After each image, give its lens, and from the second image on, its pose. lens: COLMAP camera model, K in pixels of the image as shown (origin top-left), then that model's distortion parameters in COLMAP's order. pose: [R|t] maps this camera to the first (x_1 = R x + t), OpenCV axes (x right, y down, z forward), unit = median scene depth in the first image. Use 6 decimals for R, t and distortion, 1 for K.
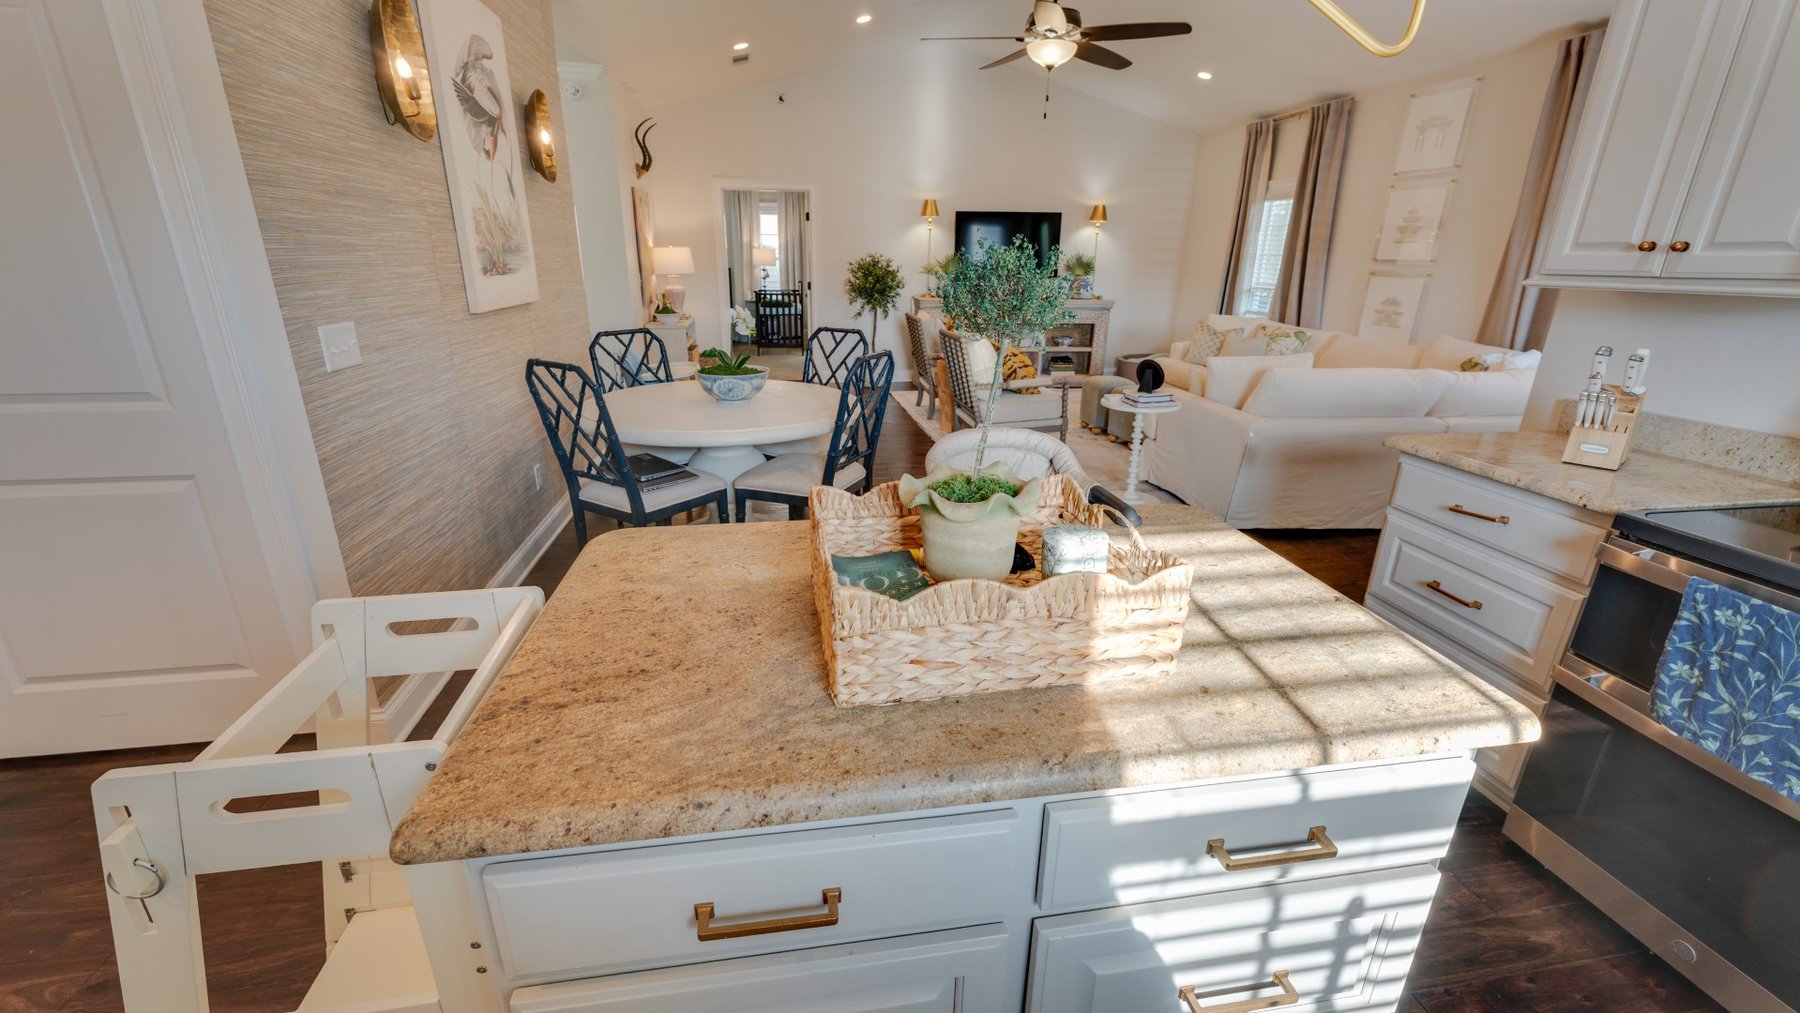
lens RADIAL K [[730.8, 0, 900.0], [0, 730.8, 506.5], [0, 0, 1]] dist [0.000989, 0.000096]
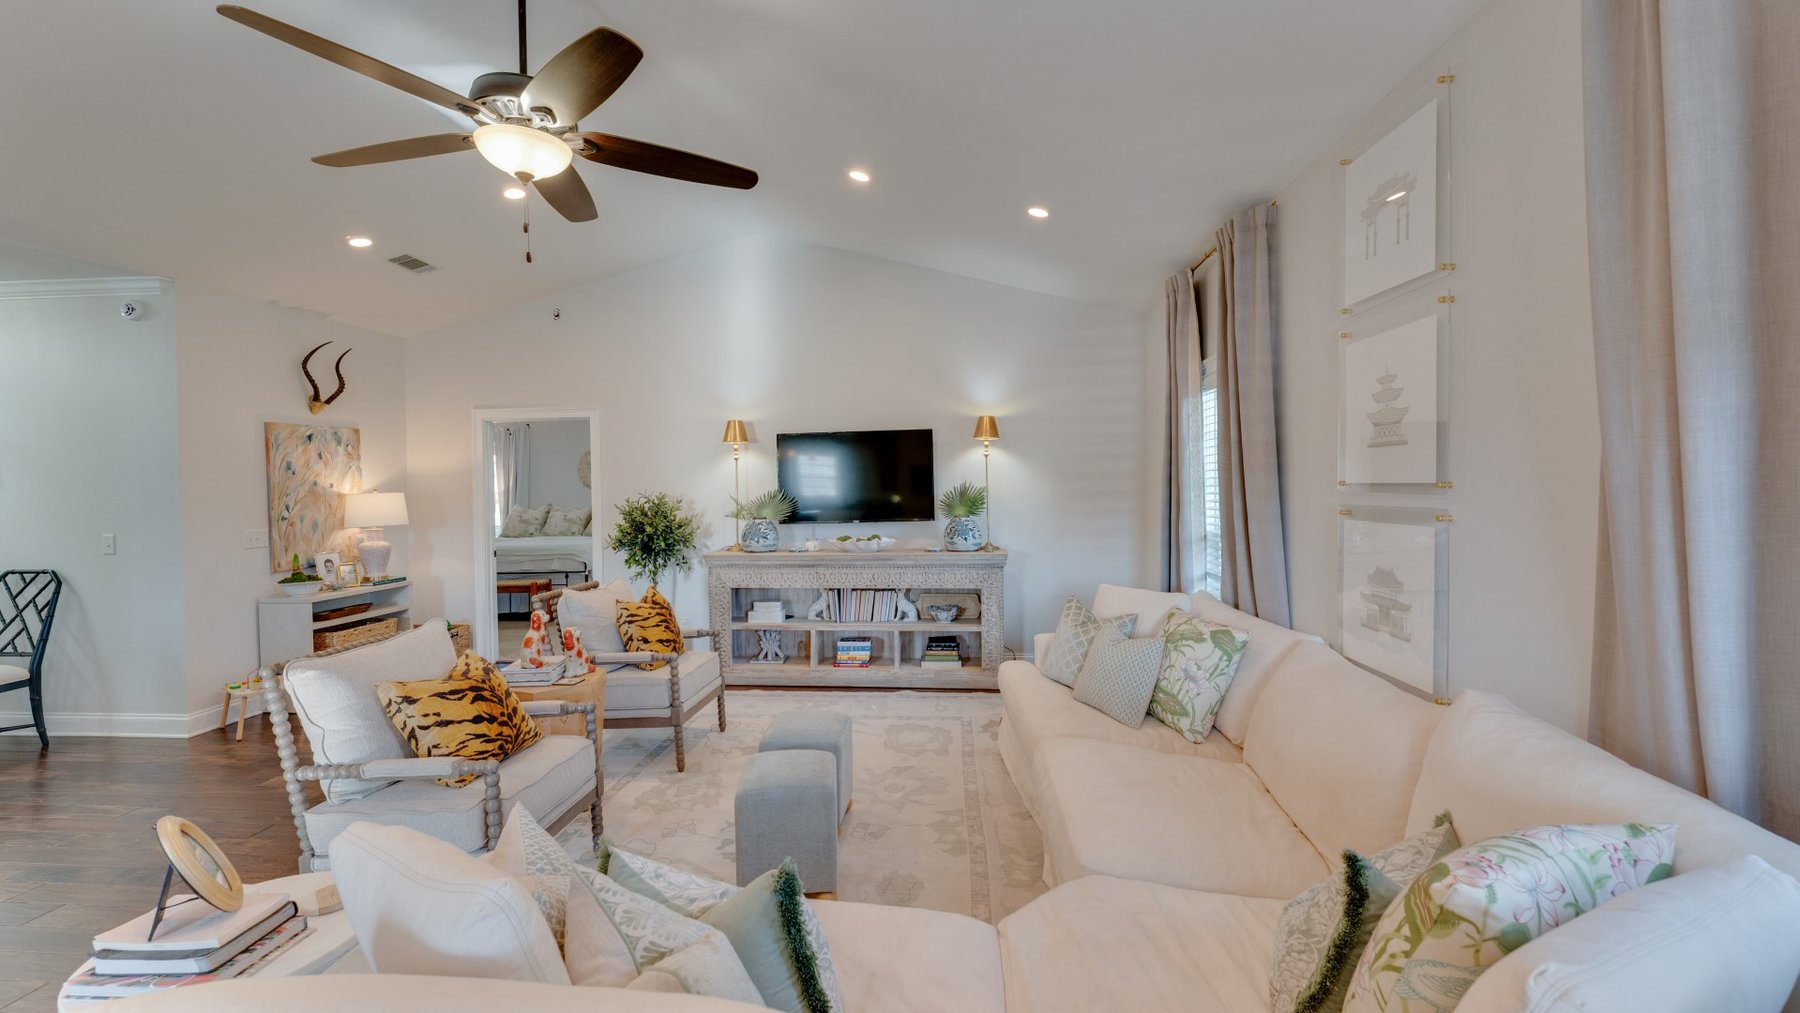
lens RADIAL K [[730.8, 0, 900.0], [0, 730.8, 506.5], [0, 0, 1]] dist [0.000989, 0.000096]
pose [[0.965495, -0.021378, -0.259541, 0.376385], [-0.057354, 0.954699, -0.291995, -0.132315], [0.254026, 0.296806, 0.920531, 0.386961]]
